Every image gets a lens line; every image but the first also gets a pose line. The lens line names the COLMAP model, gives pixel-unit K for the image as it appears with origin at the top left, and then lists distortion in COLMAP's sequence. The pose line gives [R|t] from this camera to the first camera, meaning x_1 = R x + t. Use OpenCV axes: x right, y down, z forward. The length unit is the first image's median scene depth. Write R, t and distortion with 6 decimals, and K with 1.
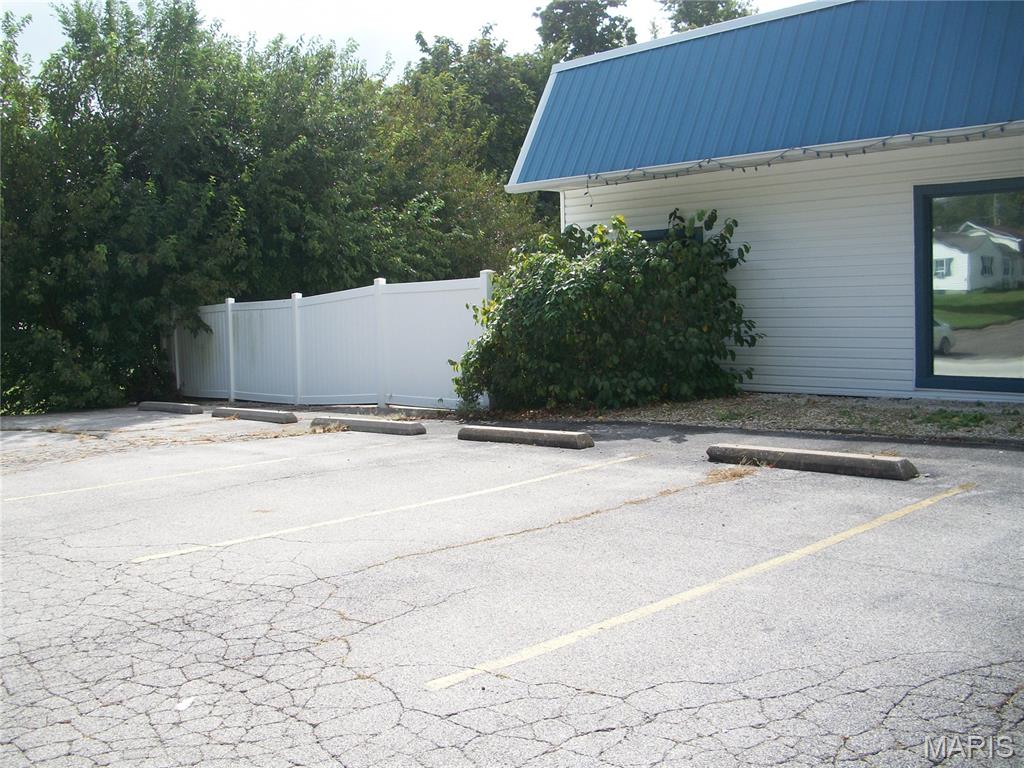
lens RADIAL K [[1091.4, 0, 512.2], [0, 1091.4, 382.1], [0, 0, 1]] dist [-0.142487, 0.000000]
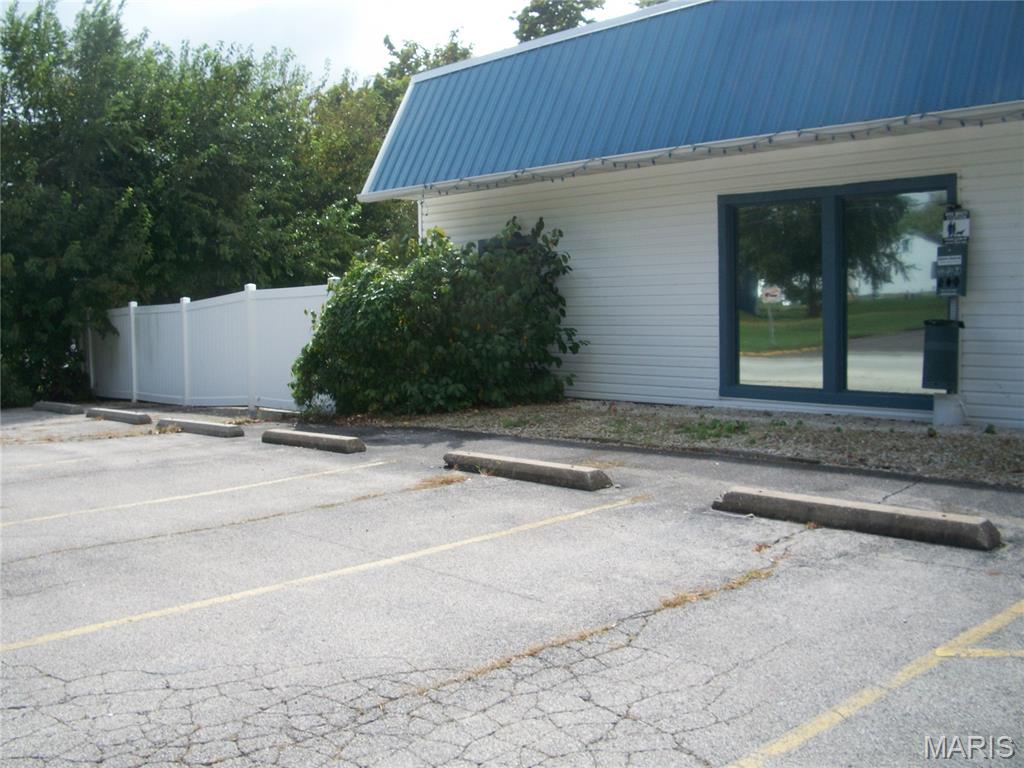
lens RADIAL K [[1091.4, 0, 481.9], [0, 1091.4, 375.4], [0, 0, 1]] dist [-0.142487, 0.000000]
pose [[0.999354, 0.008308, -0.034978, 0.169928], [-0.008525, 0.999945, -0.006068, -0.005853], [0.034926, 0.006362, 0.999370, -0.022406]]
